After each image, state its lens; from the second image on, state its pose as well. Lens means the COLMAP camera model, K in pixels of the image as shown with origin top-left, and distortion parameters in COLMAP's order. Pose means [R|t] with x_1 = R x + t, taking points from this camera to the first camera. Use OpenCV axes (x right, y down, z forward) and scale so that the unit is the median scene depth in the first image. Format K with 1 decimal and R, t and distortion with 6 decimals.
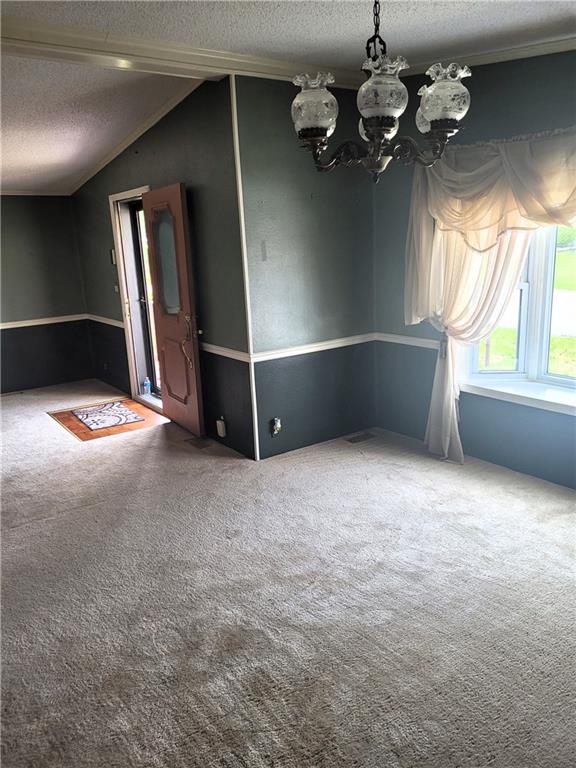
lens RADIAL K [[582.2, 0, 287.4], [0, 582.2, 386.9], [0, 0, 1]] dist [0.034037, -0.000737]
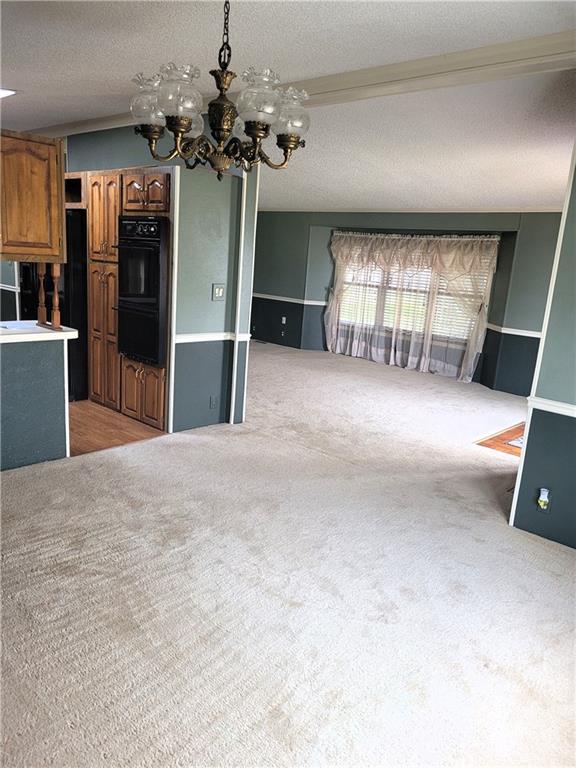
lens RADIAL K [[582.2, 0, 287.5], [0, 582.2, 380.6], [0, 0, 1]] dist [0.034037, -0.000737]
pose [[0.209453, 0.265605, -0.941054, 0.736563], [-0.317699, 0.928673, 0.191399, -0.145906], [0.924769, 0.258883, 0.278896, 0.527538]]
